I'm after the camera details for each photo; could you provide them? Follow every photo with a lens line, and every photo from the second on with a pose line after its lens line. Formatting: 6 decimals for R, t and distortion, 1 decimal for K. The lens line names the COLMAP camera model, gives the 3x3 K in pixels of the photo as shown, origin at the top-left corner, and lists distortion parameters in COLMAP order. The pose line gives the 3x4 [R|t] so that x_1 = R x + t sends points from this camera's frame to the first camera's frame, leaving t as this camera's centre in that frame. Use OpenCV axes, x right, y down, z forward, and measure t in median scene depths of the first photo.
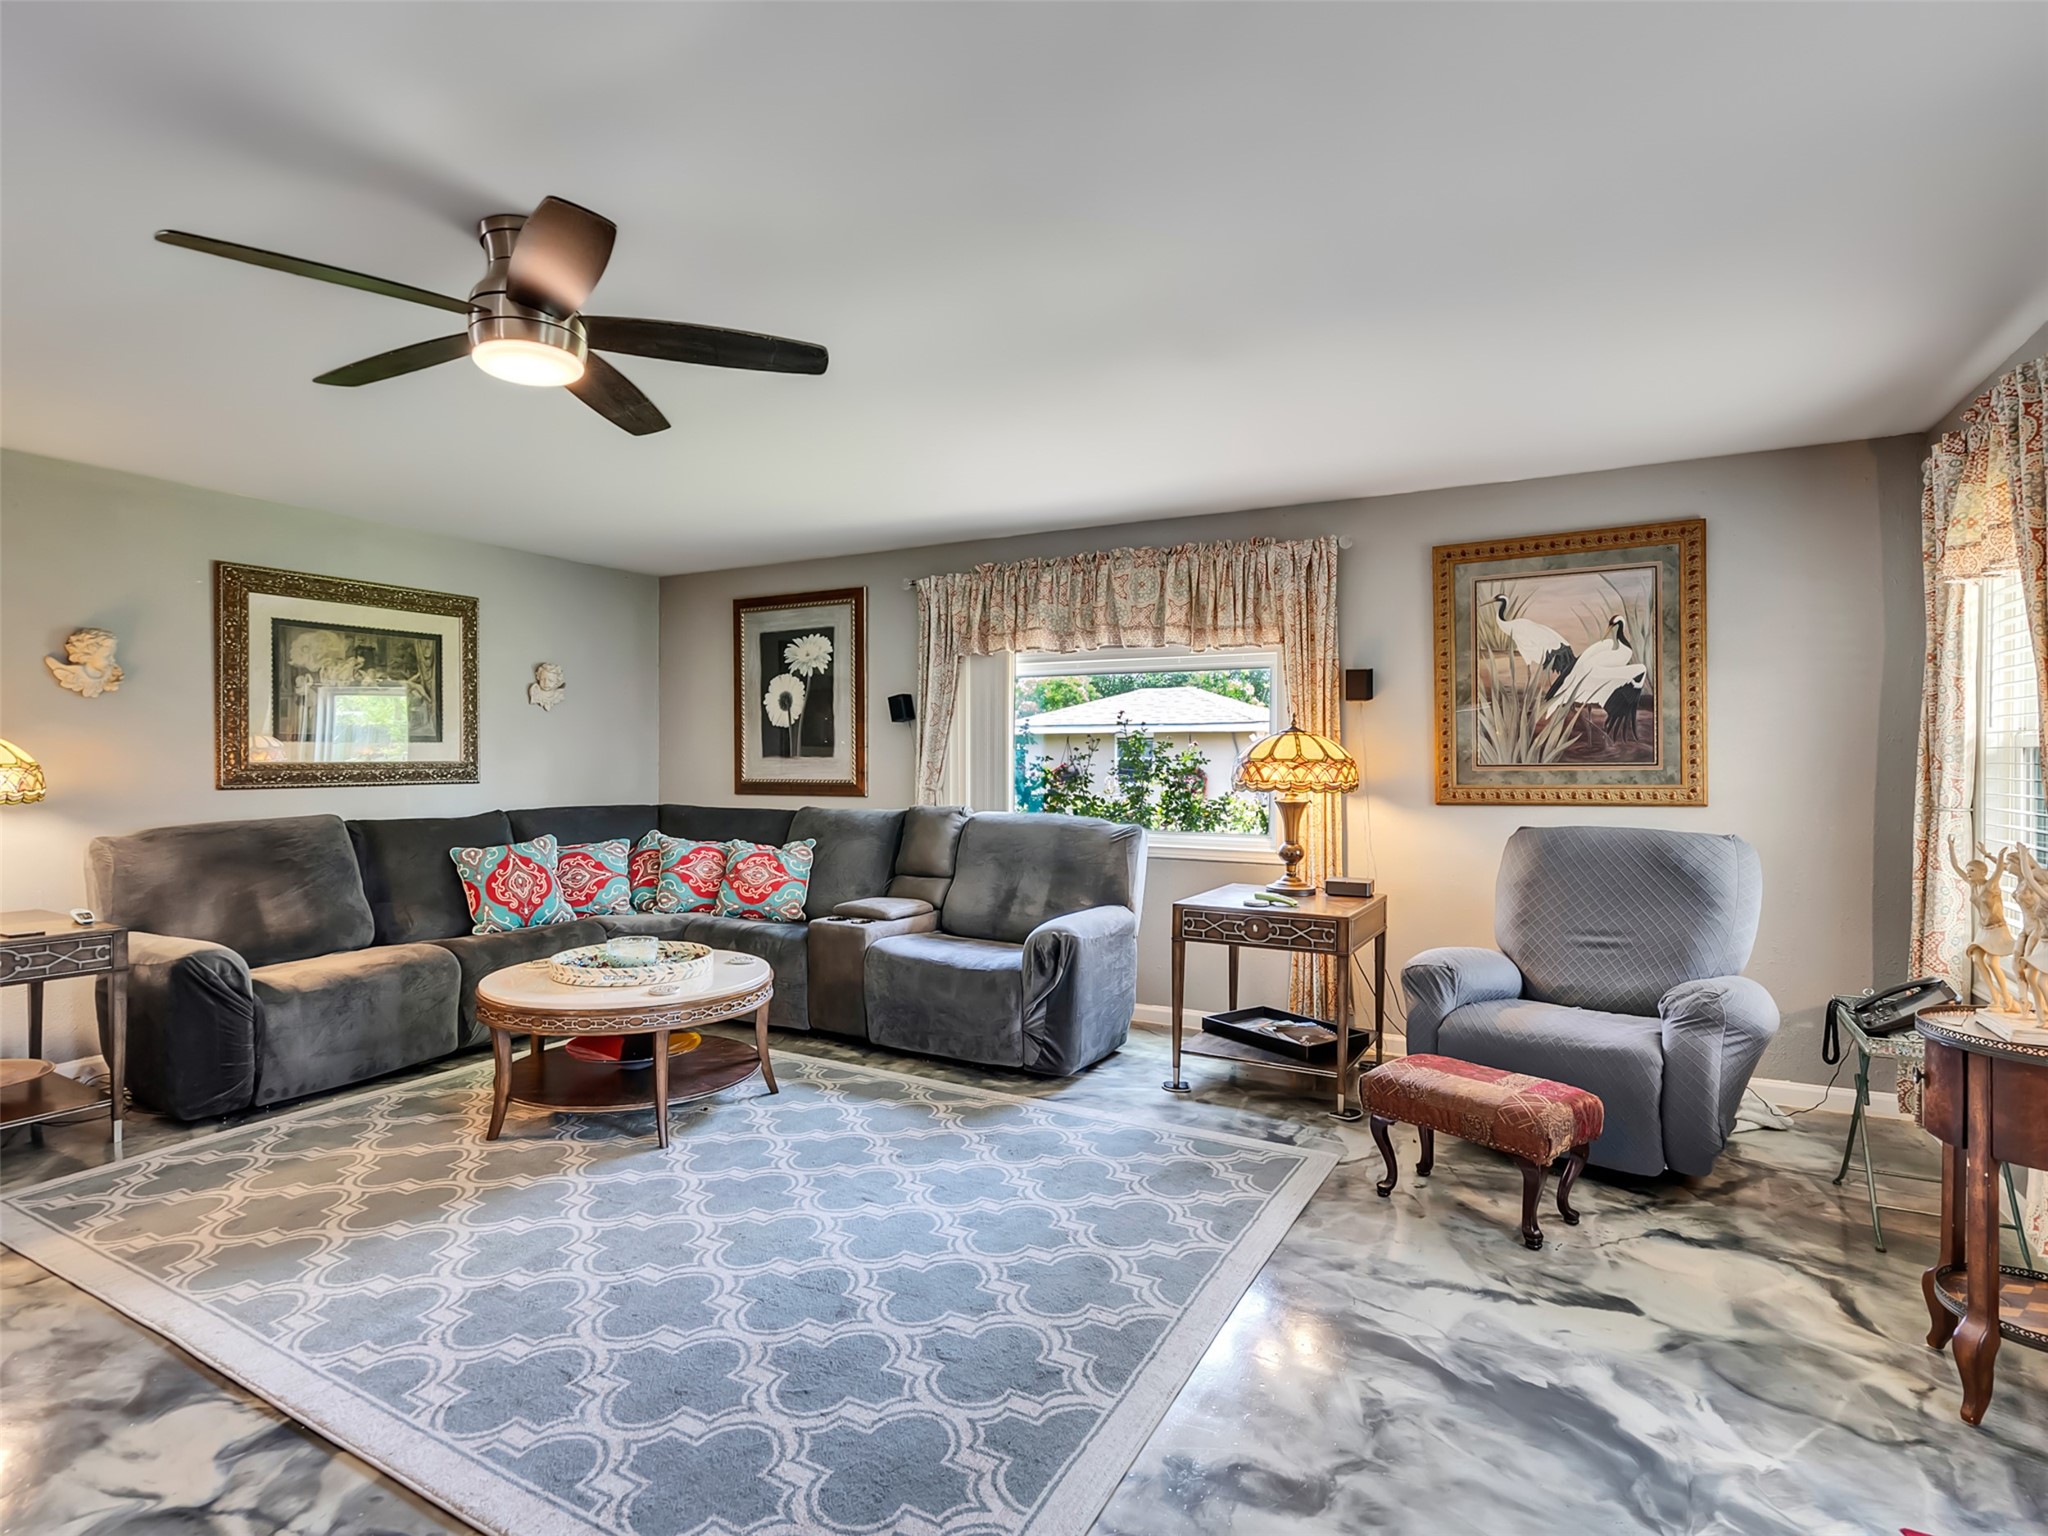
lens RADIAL K [[1058.3, 0, 1006.8], [0, 1058.3, 763.0], [0, 0, 1]] dist [-0.004767, 0.005568]
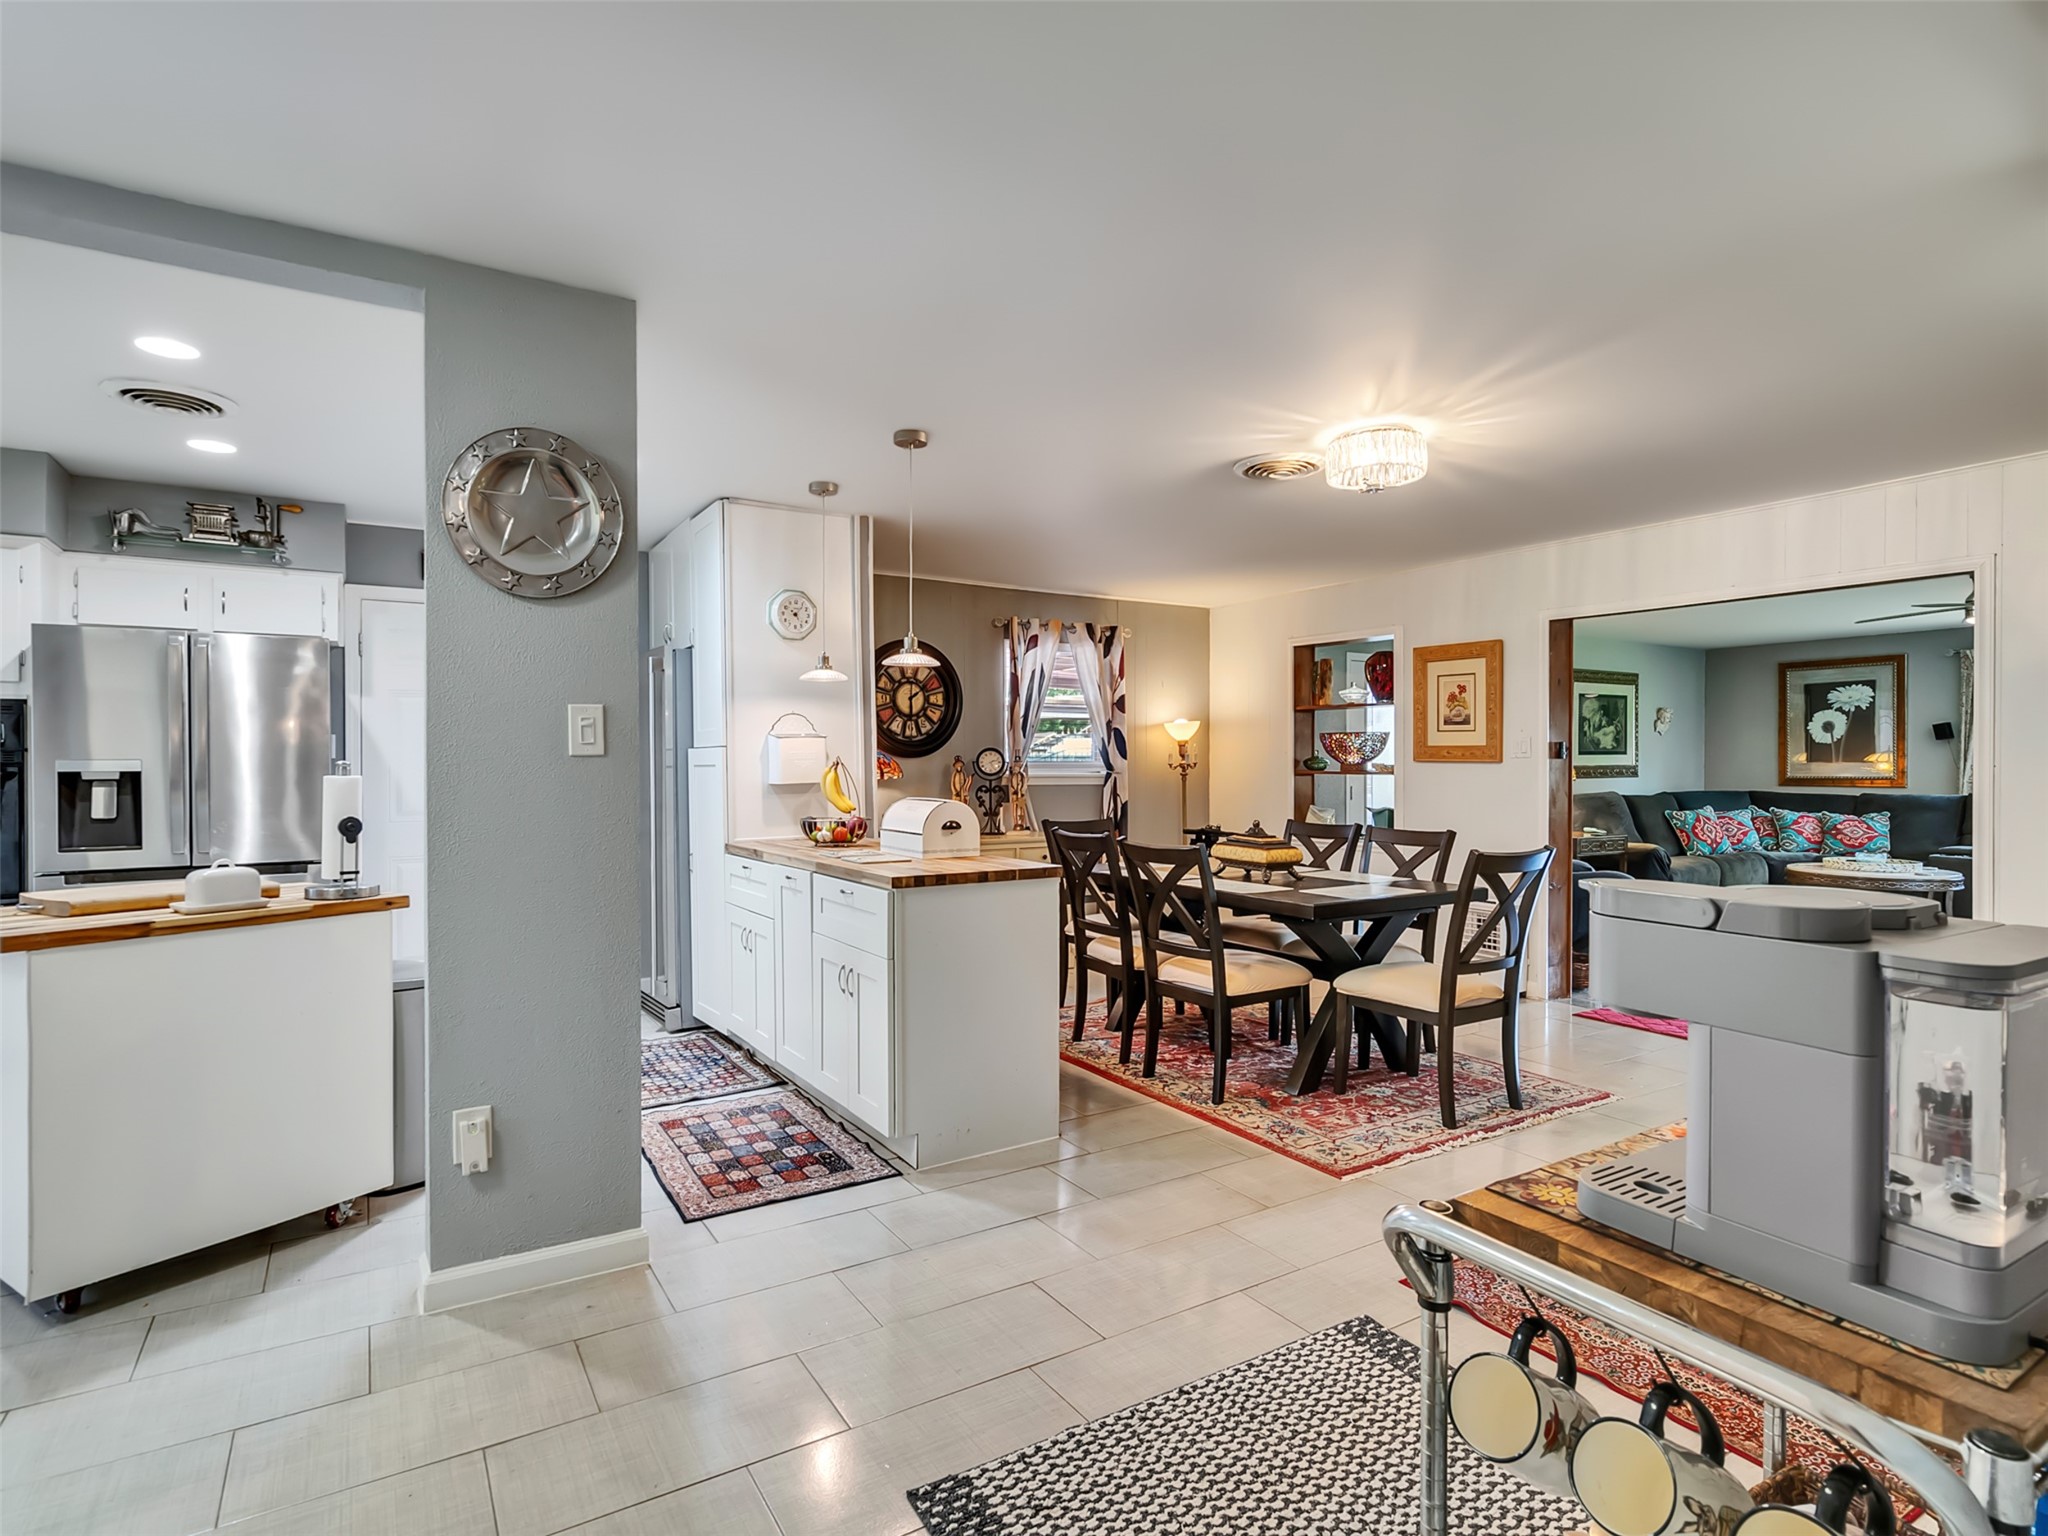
lens RADIAL K [[1058.3, 0, 996.5], [0, 1058.3, 772.9], [0, 0, 1]] dist [-0.004767, 0.005568]
pose [[0.866758, 0.004242, -0.498711, -0.600557], [-0.001605, 0.999982, 0.005717, 0.004043], [0.498727, -0.004155, 0.866749, -1.194595]]
